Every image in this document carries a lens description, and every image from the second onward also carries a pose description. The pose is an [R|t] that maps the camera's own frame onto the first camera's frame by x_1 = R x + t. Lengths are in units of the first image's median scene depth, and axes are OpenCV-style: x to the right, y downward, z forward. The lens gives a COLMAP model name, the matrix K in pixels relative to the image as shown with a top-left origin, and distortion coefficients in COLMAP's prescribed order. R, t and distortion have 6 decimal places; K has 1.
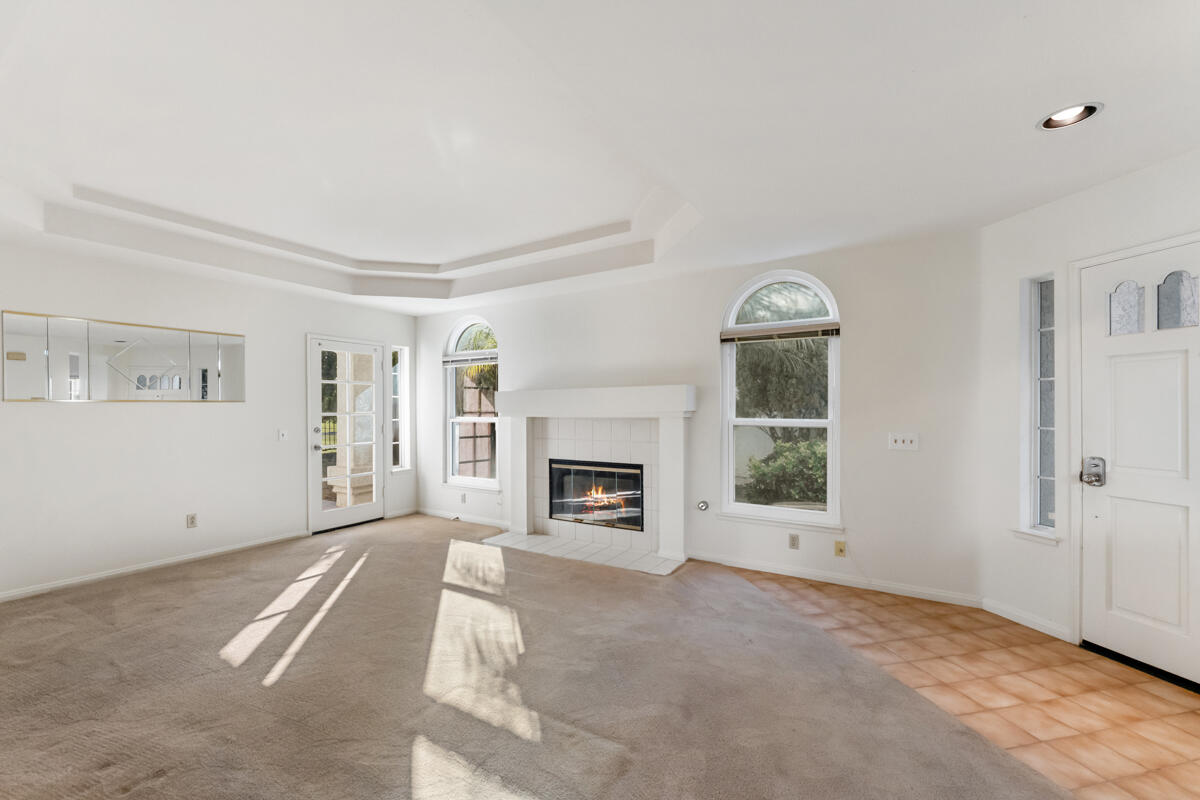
lens RADIAL K [[480.7, 0, 599.3], [0, 480.7, 405.6], [0, 0, 1]] dist [-0.001947, -0.000336]
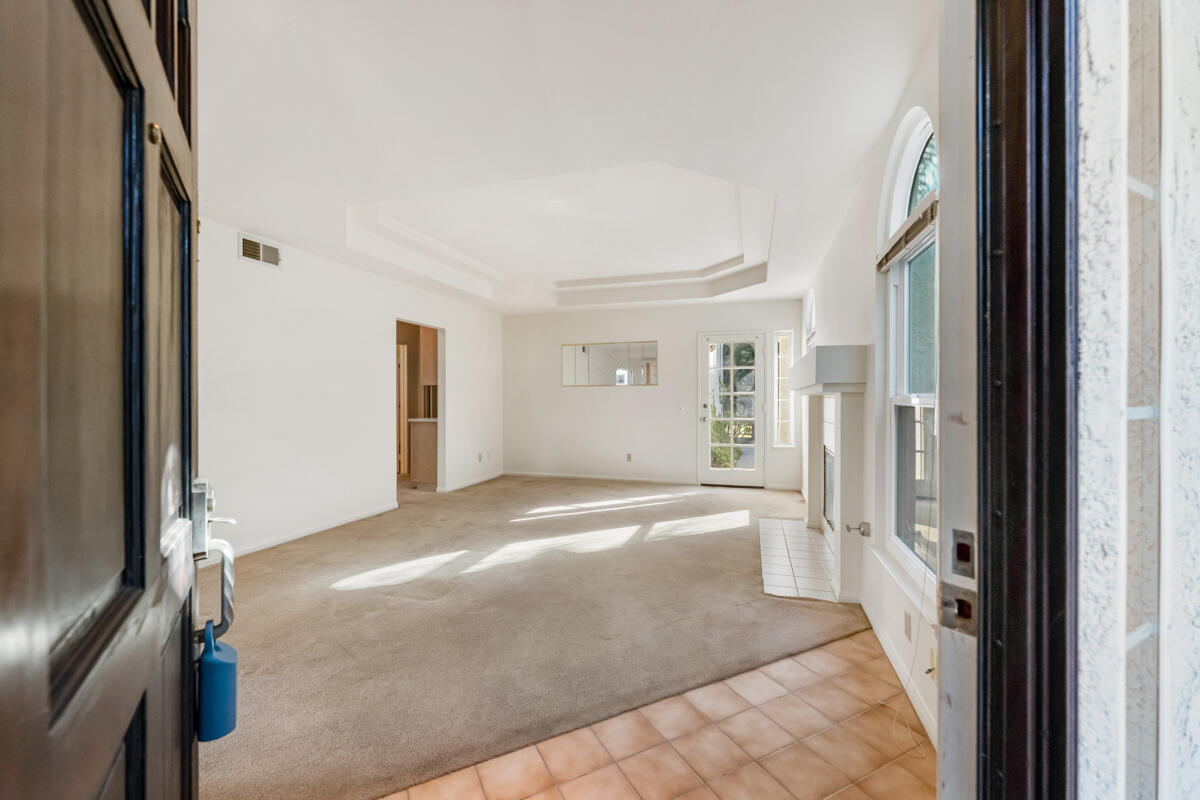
lens RADIAL K [[482.6, 0, 600.0], [0, 482.6, 400.0], [0, 0, 1]] dist [-0.000691, -0.000098]
pose [[0.251391, 0.006324, -0.967865, 0.873149], [0.005822, 0.999951, 0.008045, 0.032617], [0.967868, -0.007657, 0.251341, 0.571808]]
